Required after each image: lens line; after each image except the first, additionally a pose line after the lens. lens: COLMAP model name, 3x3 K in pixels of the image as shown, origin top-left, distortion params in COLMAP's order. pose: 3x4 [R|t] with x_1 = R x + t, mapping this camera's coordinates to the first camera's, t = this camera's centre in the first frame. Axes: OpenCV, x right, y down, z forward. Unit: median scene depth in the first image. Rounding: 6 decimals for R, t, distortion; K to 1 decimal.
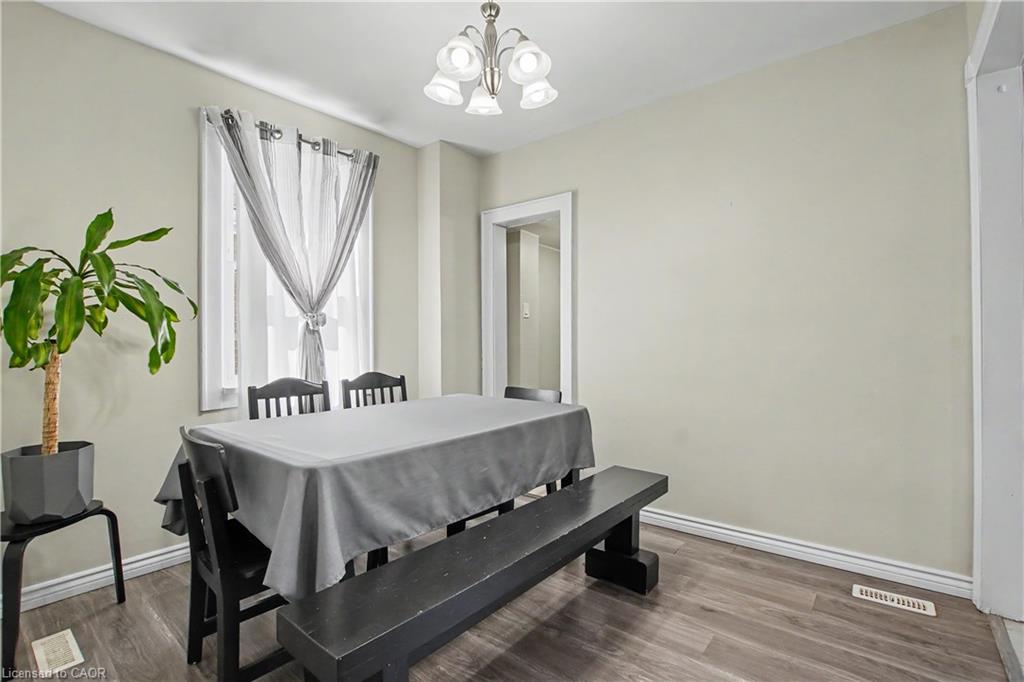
lens RADIAL K [[476.0, 0, 519.1], [0, 476.0, 342.4], [0, 0, 1]] dist [-0.013063, 0.000098]
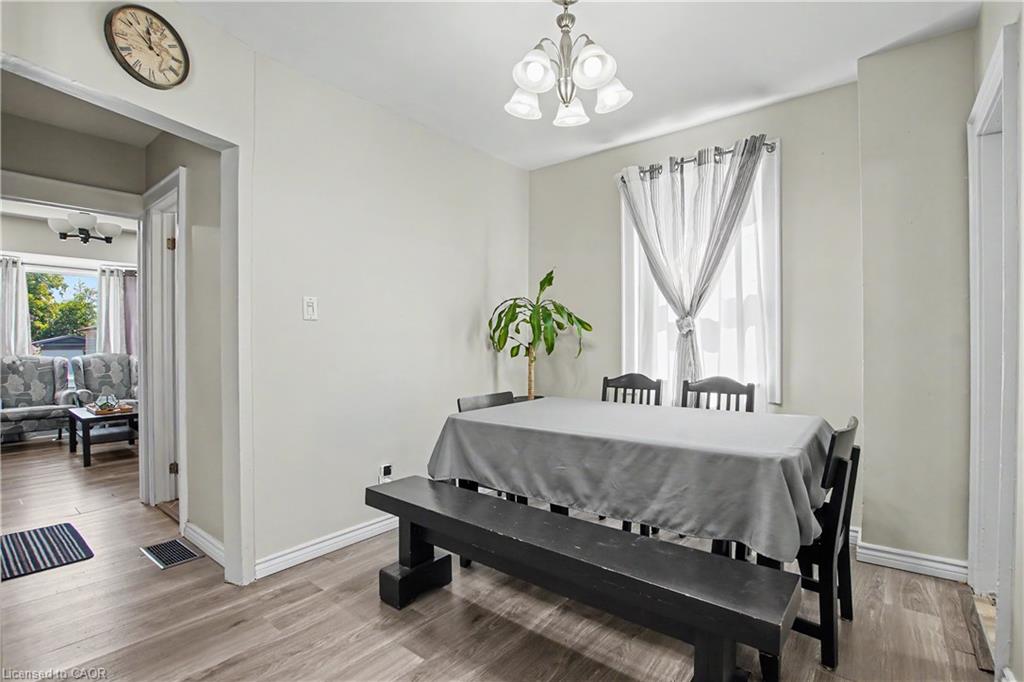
lens RADIAL K [[476.0, 0, 517.6], [0, 476.0, 342.4], [0, 0, 1]] dist [-0.013063, 0.000098]
pose [[0.029859, 0.007767, -0.999524, 0.663785], [0.014527, 0.999861, 0.008203, -0.019295], [0.999449, -0.014765, 0.029742, 0.586820]]
